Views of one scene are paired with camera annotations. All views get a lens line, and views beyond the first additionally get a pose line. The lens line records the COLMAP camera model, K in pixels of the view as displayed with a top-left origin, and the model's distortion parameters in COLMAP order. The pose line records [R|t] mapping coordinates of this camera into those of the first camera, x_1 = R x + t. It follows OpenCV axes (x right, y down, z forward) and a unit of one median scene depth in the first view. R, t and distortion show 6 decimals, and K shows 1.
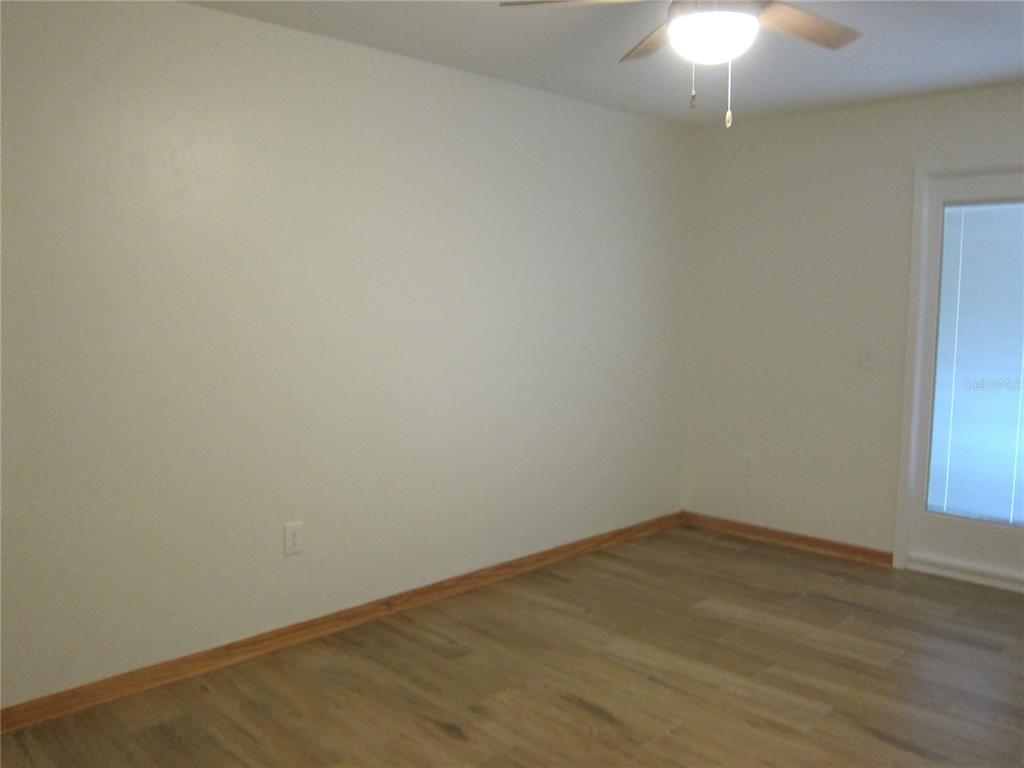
lens RADIAL K [[852.1, 0, 510.7], [0, 852.1, 386.1], [0, 0, 1]] dist [-0.063964, 0.019949]
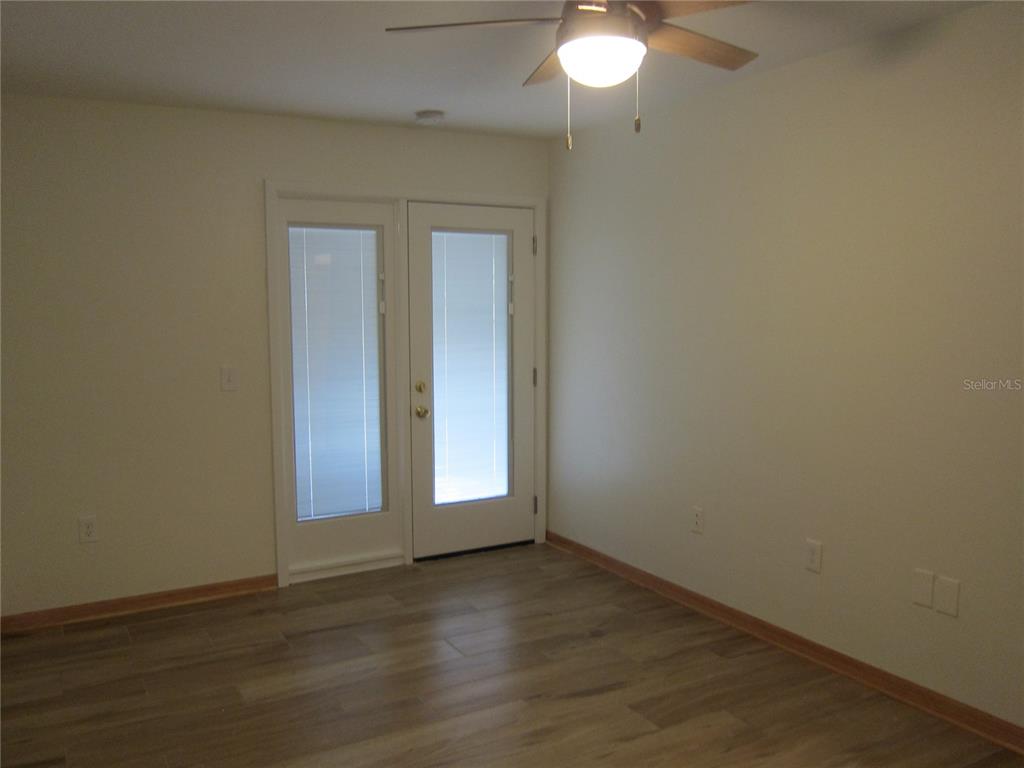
lens RADIAL K [[852.1, 0, 510.7], [0, 852.1, 386.1], [0, 0, 1]] dist [-0.063964, 0.019949]
pose [[0.263179, -0.096007, 0.959958, -0.427490], [0.107867, 0.991725, 0.069611, -0.062596], [-0.958698, 0.085228, 0.271357, 0.472603]]
